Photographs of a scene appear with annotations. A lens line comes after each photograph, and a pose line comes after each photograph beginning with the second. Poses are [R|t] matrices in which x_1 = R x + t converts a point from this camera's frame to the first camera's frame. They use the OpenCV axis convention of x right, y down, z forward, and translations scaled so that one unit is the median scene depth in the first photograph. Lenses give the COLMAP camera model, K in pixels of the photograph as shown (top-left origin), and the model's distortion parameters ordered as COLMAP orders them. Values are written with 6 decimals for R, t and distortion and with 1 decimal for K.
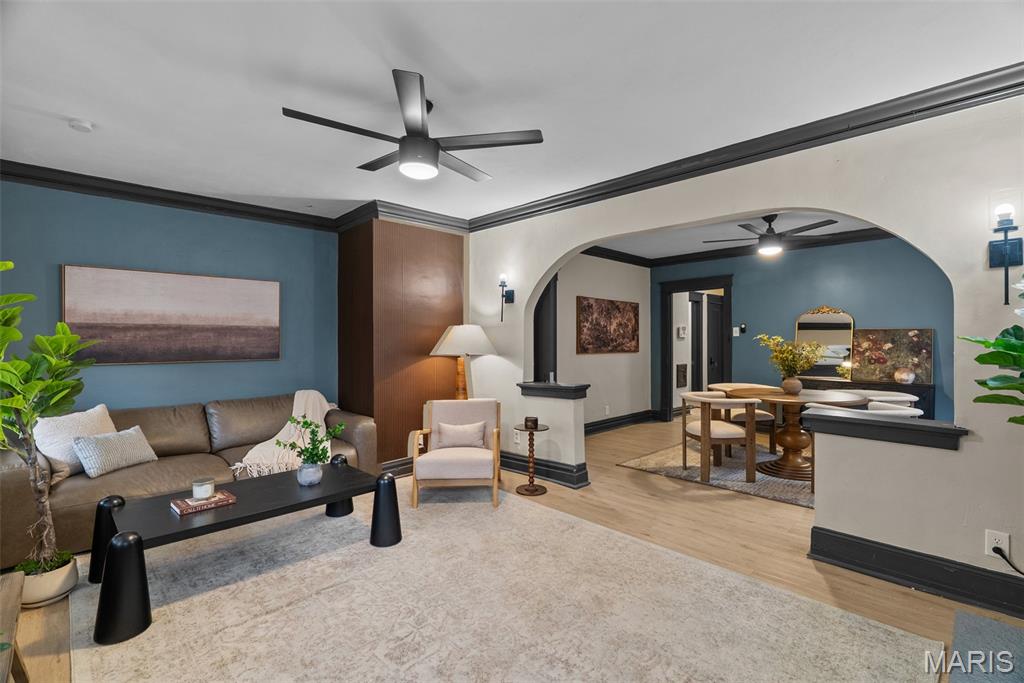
lens RADIAL K [[467.9, 0, 513.9], [0, 467.9, 339.0], [0, 0, 1]] dist [-0.000634, 0.000805]
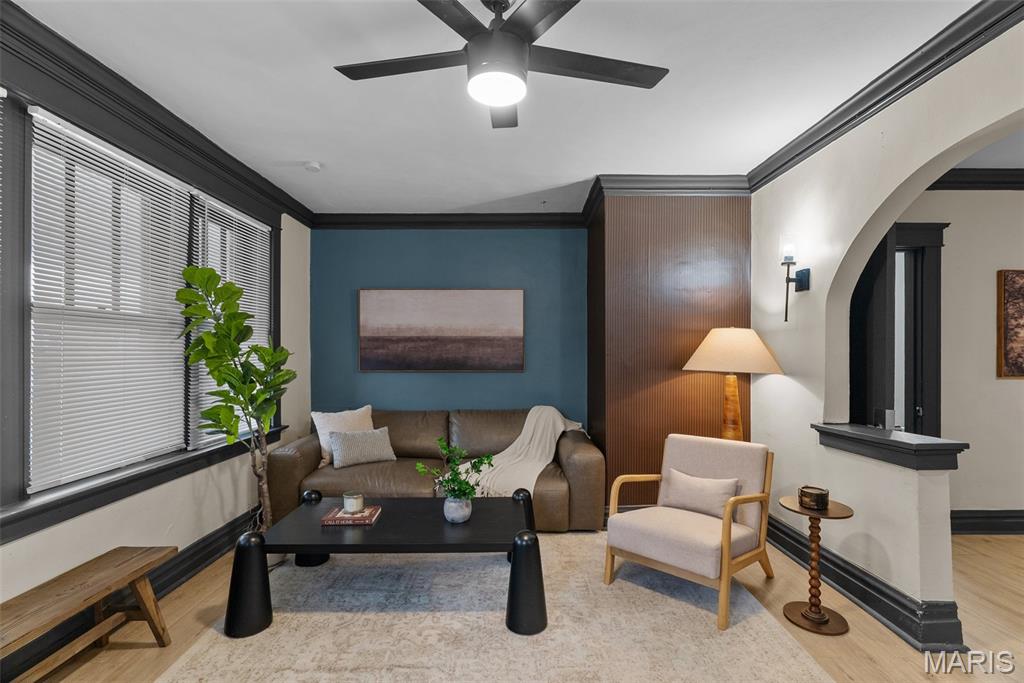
lens RADIAL K [[470.3, 0, 514.3], [0, 470.3, 349.9], [0, 0, 1]] dist [-0.001541, 0.000353]
pose [[0.715859, 0.000059, -0.698245, 0.169989], [-0.000309, 1.000000, -0.000233, 0.000967], [0.698245, 0.000382, 0.715859, 0.337963]]
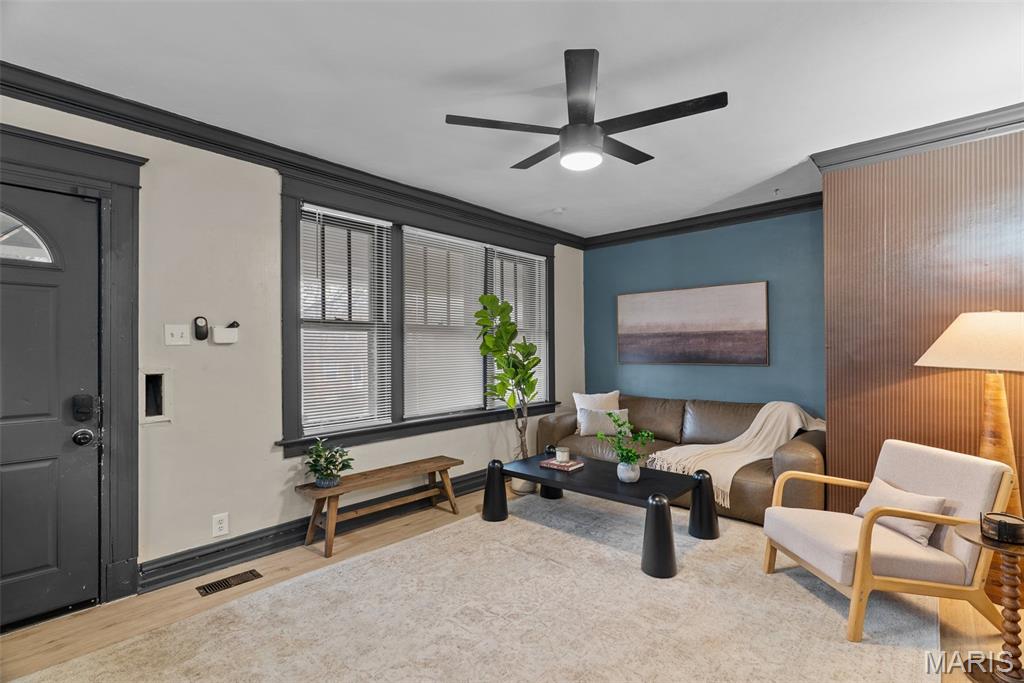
lens RADIAL K [[470.3, 0, 514.3], [0, 470.3, 349.9], [0, 0, 1]] dist [-0.001541, 0.000353]
pose [[0.051541, 0.005837, -0.998654, 0.445733], [0.009362, 0.999936, 0.006328, 0.002923], [0.998627, -0.009676, 0.051483, 0.505587]]
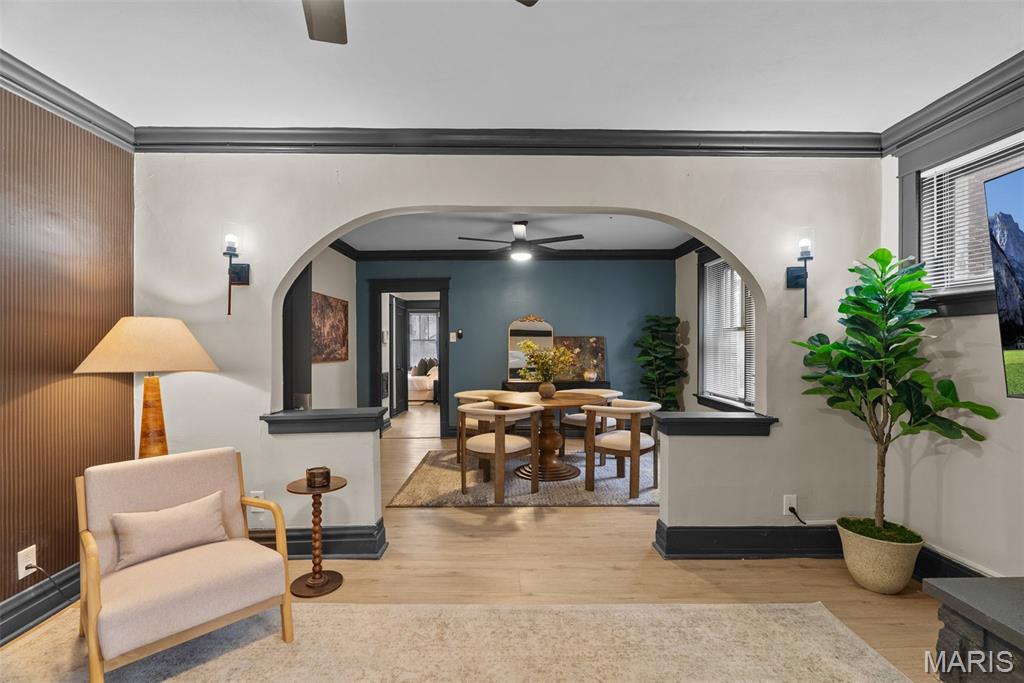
lens RADIAL K [[470.9, 0, 515.3], [0, 470.9, 346.9], [0, 0, 1]] dist [-0.002393, 0.000340]
pose [[0.692892, -0.002554, 0.721037, -0.229738], [-0.000678, 0.999991, 0.004194, 0.001054], [-0.721041, -0.003395, 0.692884, 0.363385]]
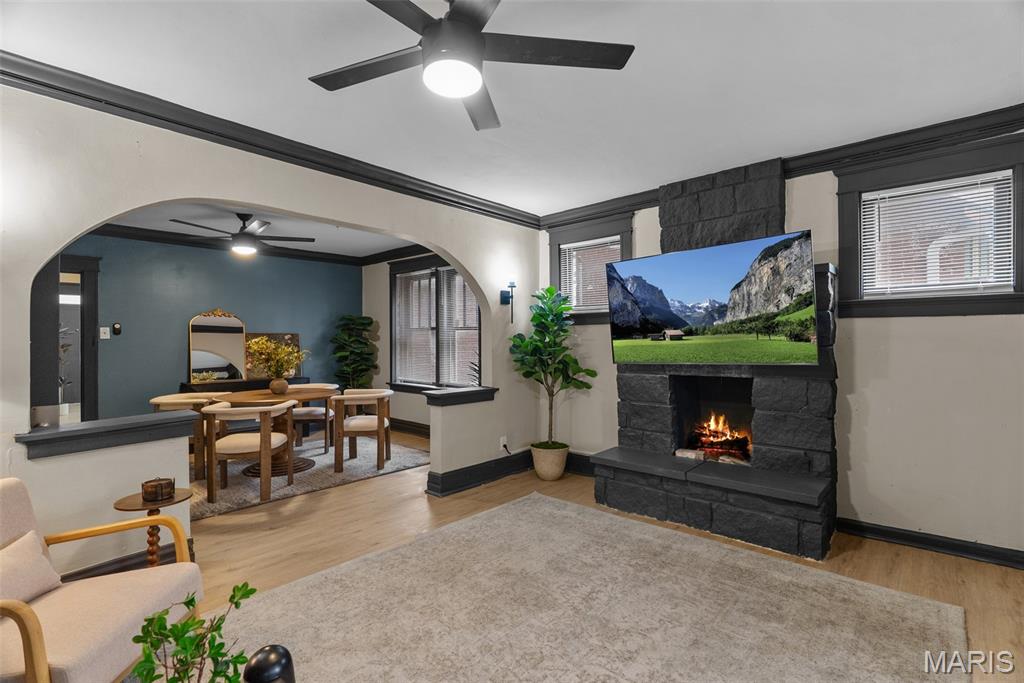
lens RADIAL K [[467.9, 0, 513.9], [0, 467.9, 339.0], [0, 0, 1]] dist [-0.000634, 0.000805]
pose [[-0.053300, 0.005414, 0.998564, -0.533647], [0.004842, 0.999975, -0.005164, 0.002909], [-0.998567, 0.004559, -0.053325, 0.589454]]
